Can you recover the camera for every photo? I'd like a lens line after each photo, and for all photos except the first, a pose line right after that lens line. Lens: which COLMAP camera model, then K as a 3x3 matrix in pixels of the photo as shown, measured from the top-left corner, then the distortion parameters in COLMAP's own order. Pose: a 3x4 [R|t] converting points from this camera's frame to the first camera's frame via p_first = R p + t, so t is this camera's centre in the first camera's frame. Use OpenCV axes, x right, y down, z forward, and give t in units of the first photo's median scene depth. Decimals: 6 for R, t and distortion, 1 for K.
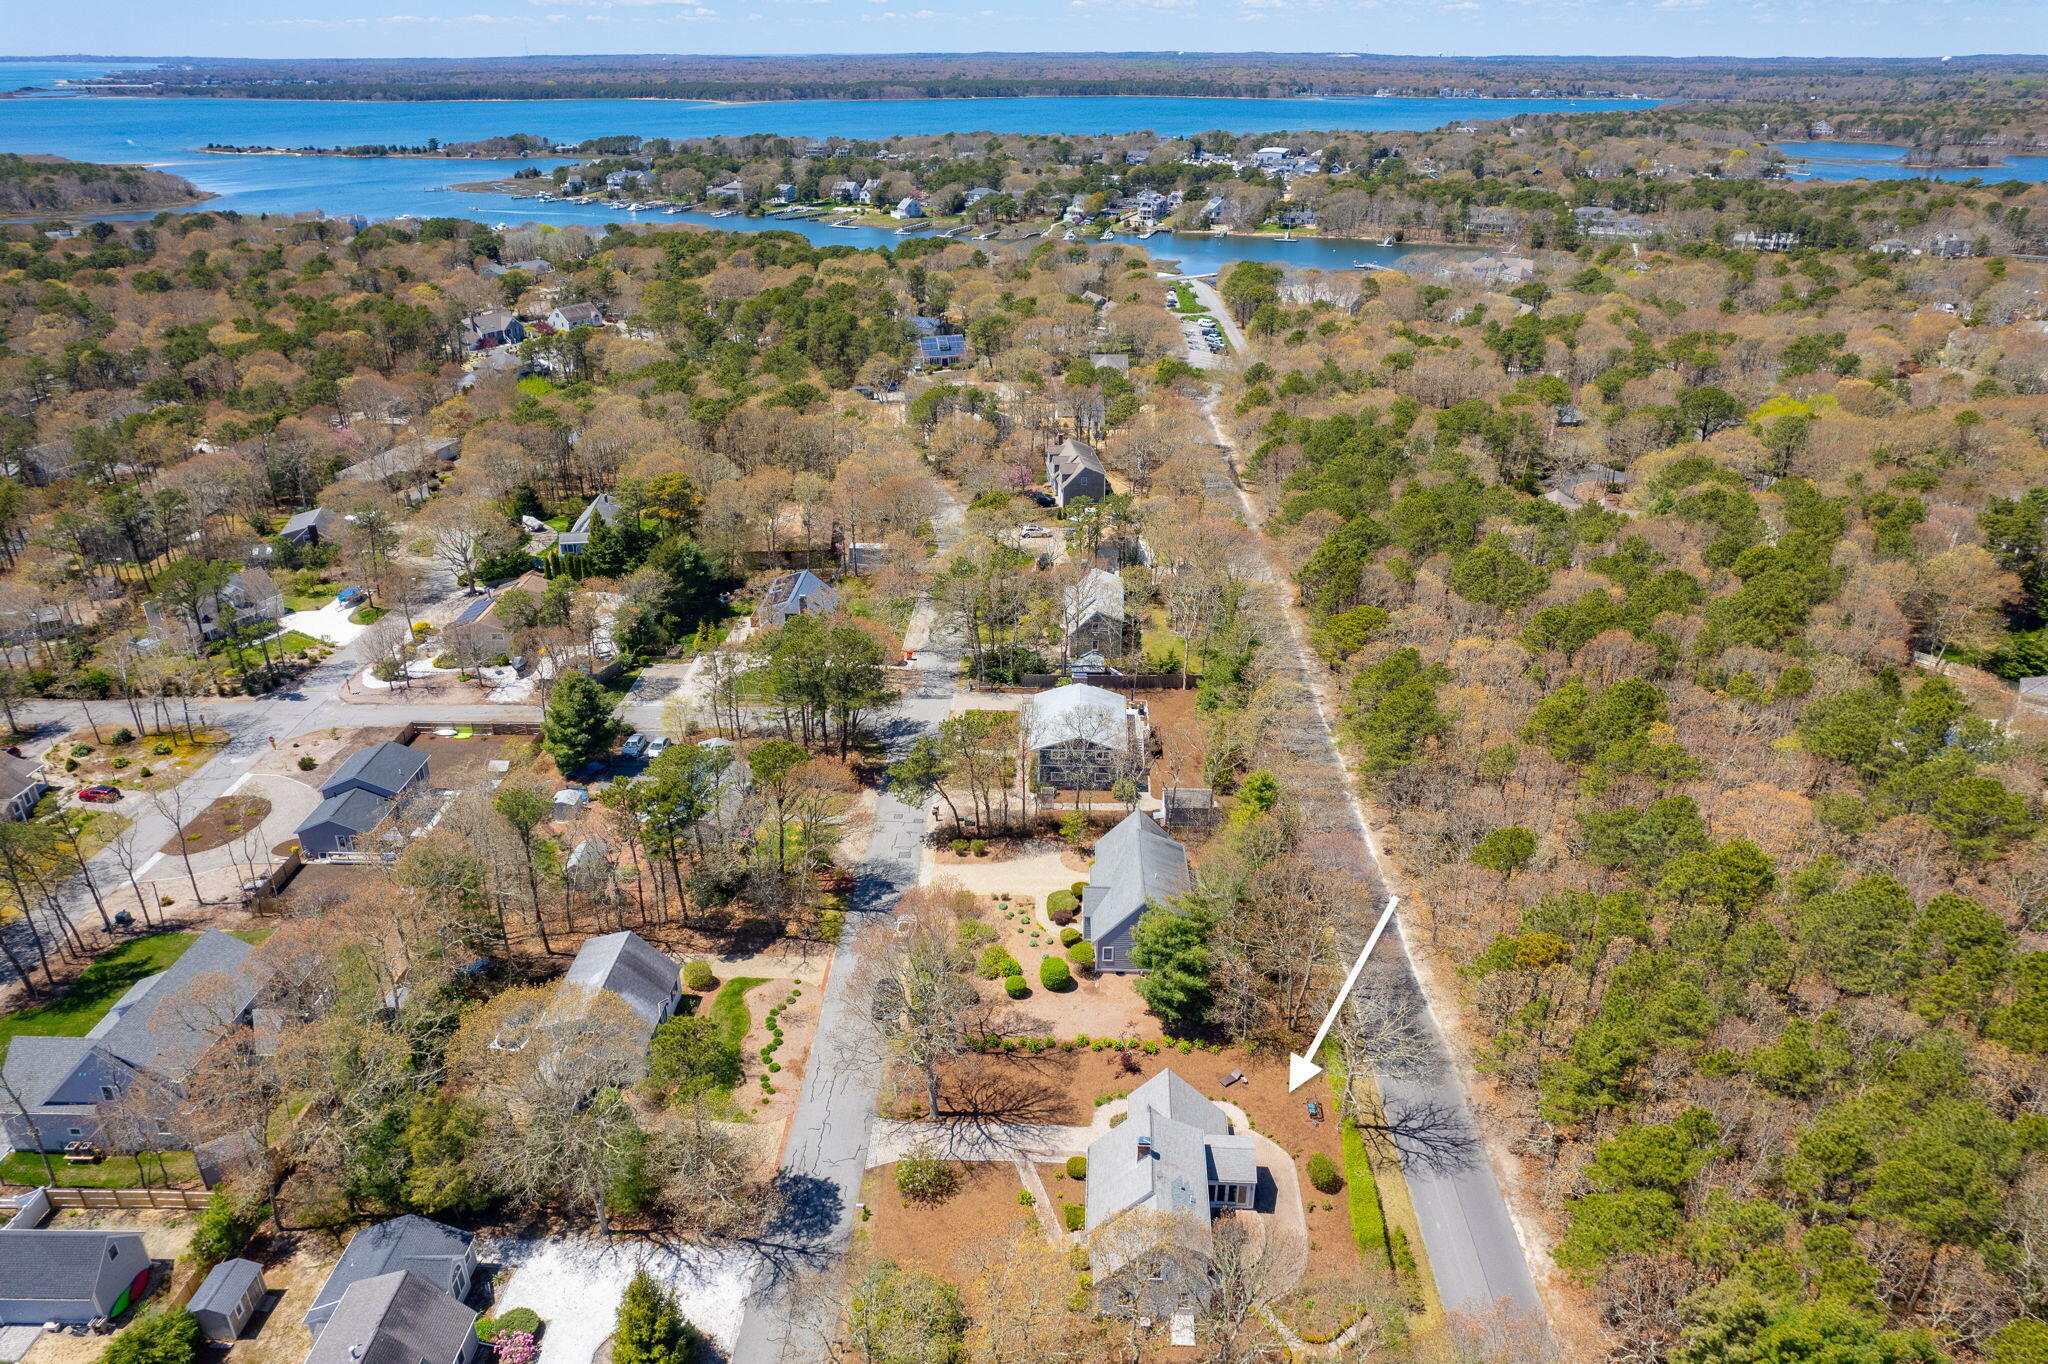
lens RADIAL K [[958.6, 0, 1018.6], [0, 958.6, 659.1], [0, 0, 1]] dist [-0.047844, 0.023559]
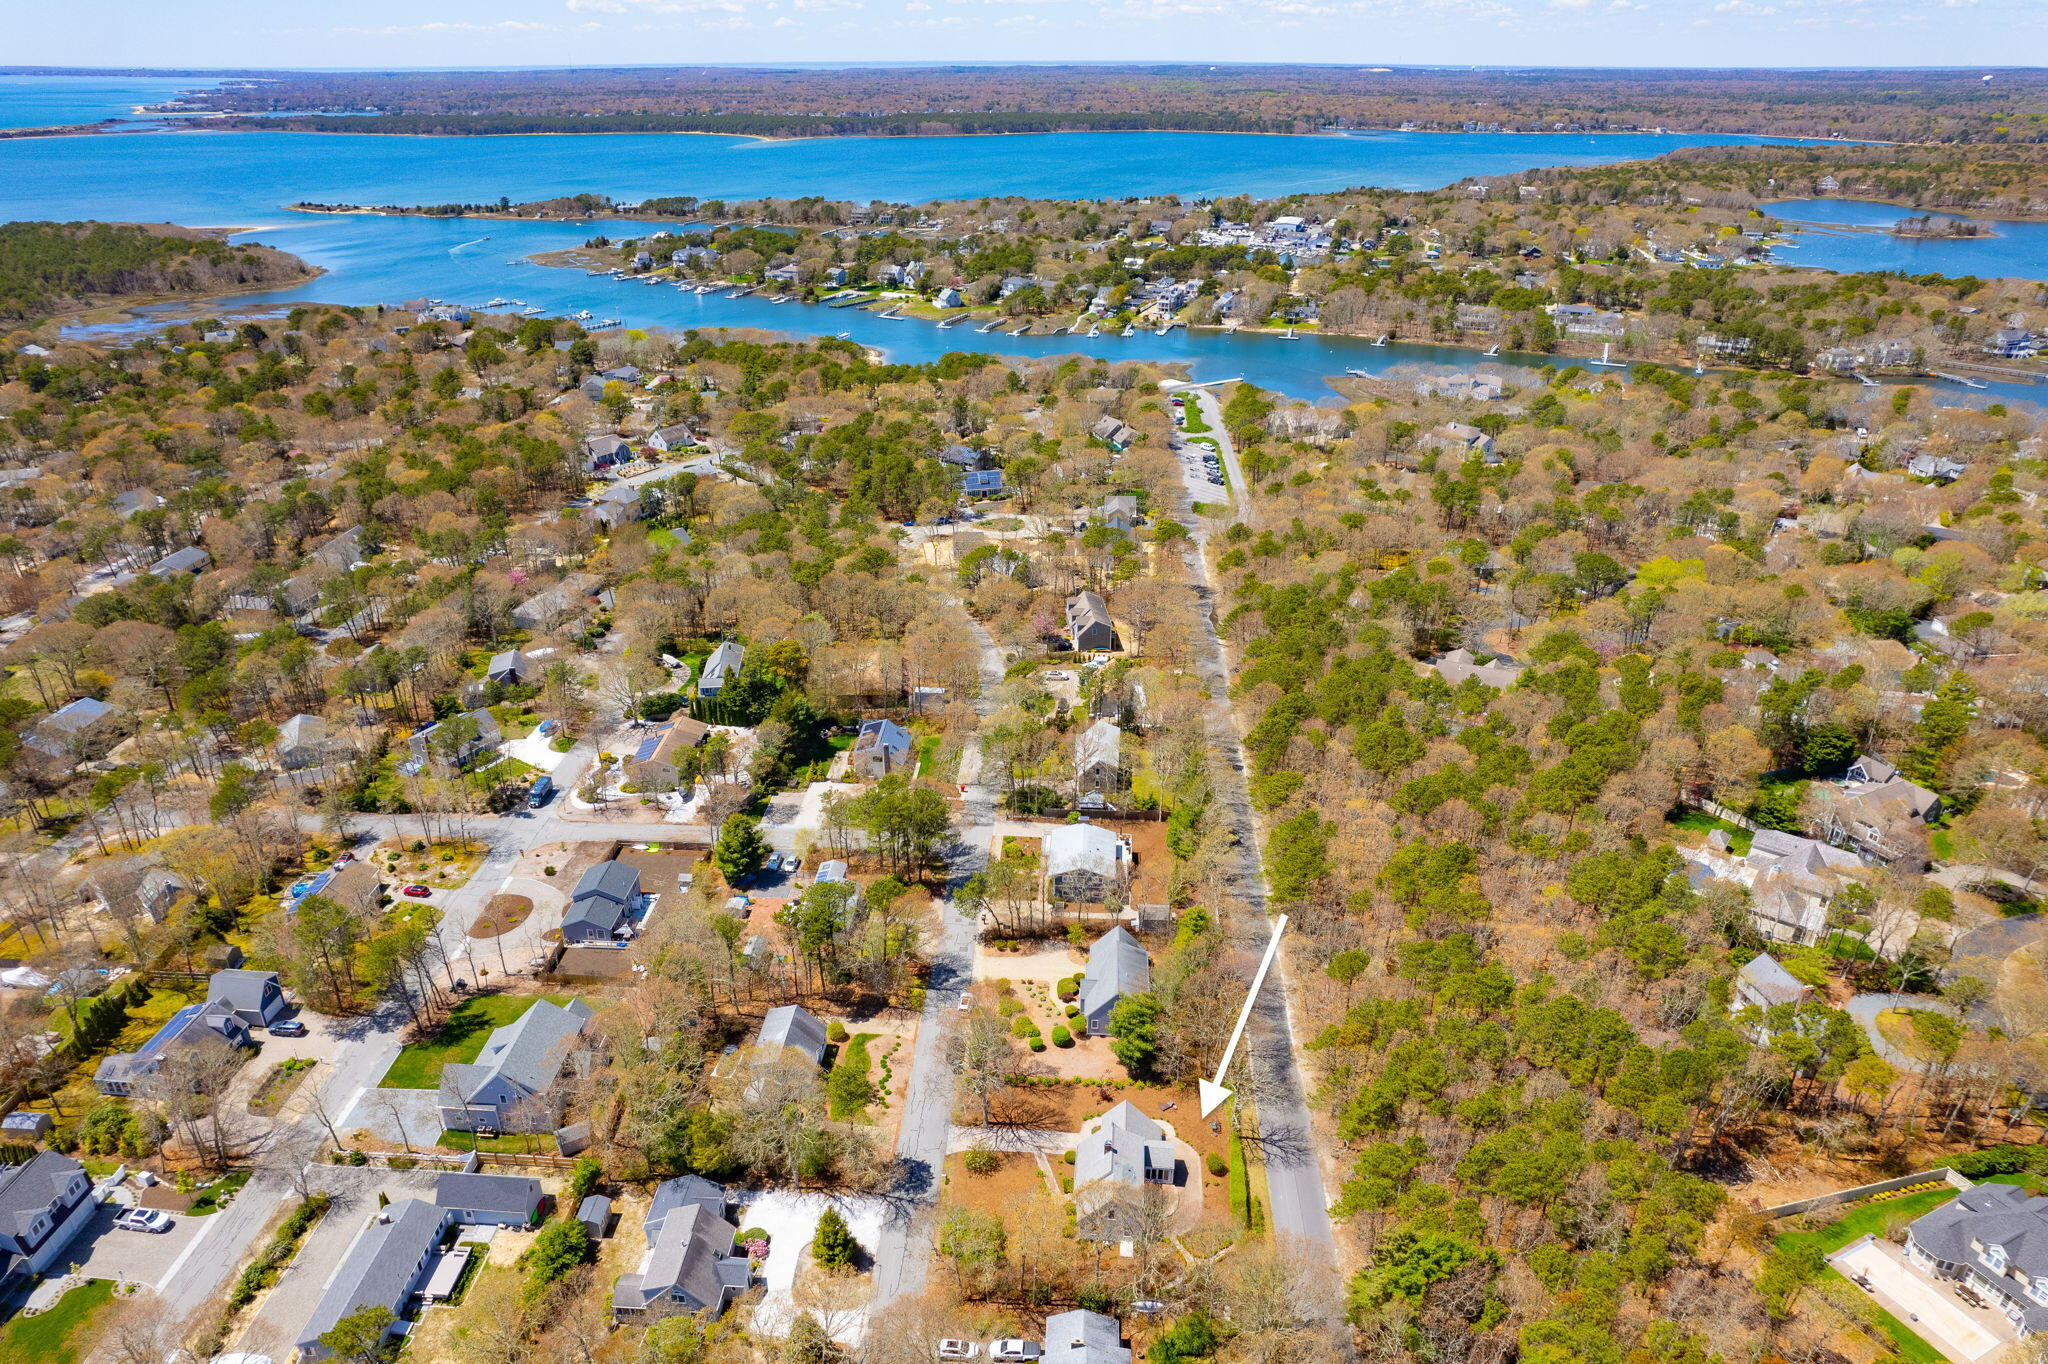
lens RADIAL K [[934.4, 0, 1024.0], [0, 934.4, 682.0], [0, 0, 1]] dist [-0.042948, 0.020496]
pose [[0.999682, 0.017325, -0.018333, -0.003202], [-0.017069, 0.999756, 0.014055, -0.165578], [0.018572, -0.013738, 0.999733, -0.318374]]
